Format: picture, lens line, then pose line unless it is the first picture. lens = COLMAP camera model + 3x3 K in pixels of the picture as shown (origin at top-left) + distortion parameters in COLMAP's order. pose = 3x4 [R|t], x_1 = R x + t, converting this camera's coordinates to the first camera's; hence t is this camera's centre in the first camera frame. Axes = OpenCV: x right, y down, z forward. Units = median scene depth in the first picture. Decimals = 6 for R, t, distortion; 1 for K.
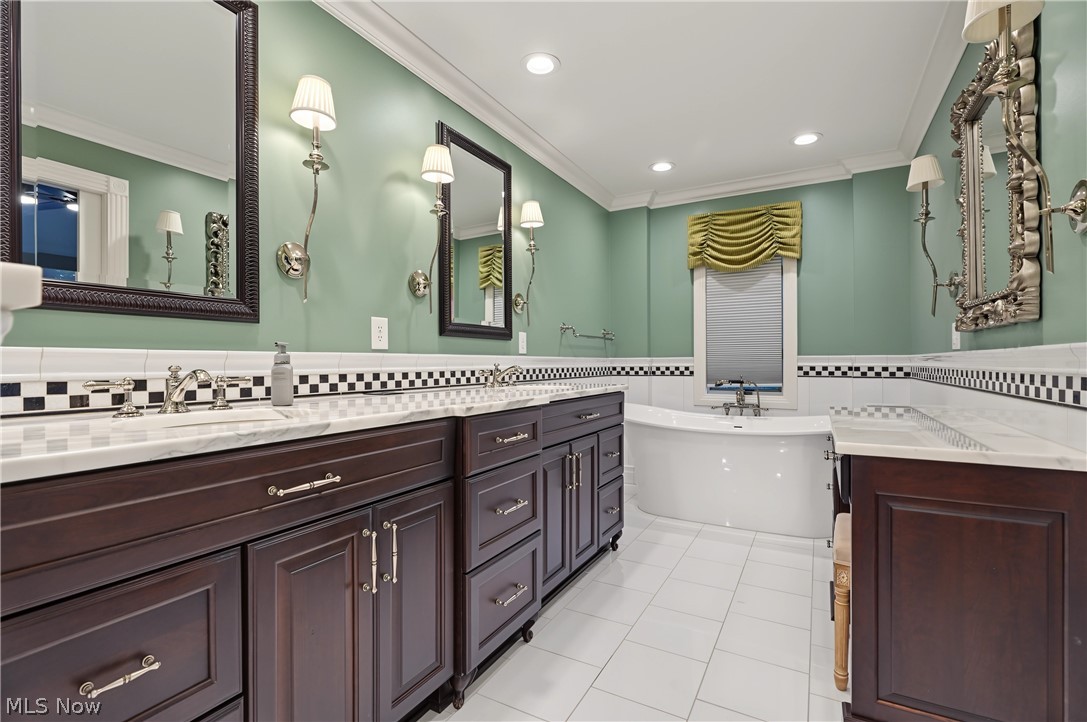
lens RADIAL K [[533.6, 0, 539.5], [0, 533.6, 363.3], [0, 0, 1]] dist [0.013138, 0.000078]
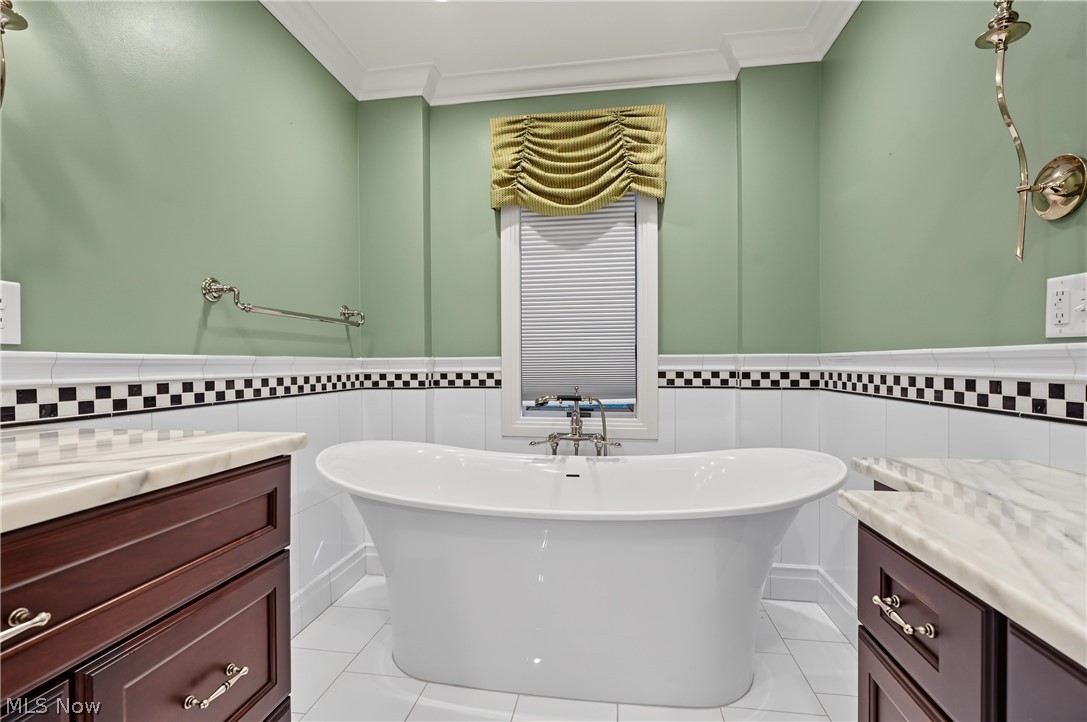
lens RADIAL K [[533.6, 0, 540.0], [0, 533.6, 362.6], [0, 0, 1]] dist [0.013138, 0.000078]
pose [[0.943062, -0.000923, 0.332615, 0.136976], [0.002753, 0.999984, -0.005029, -0.001742], [-0.332605, 0.005658, 0.943049, 0.441884]]
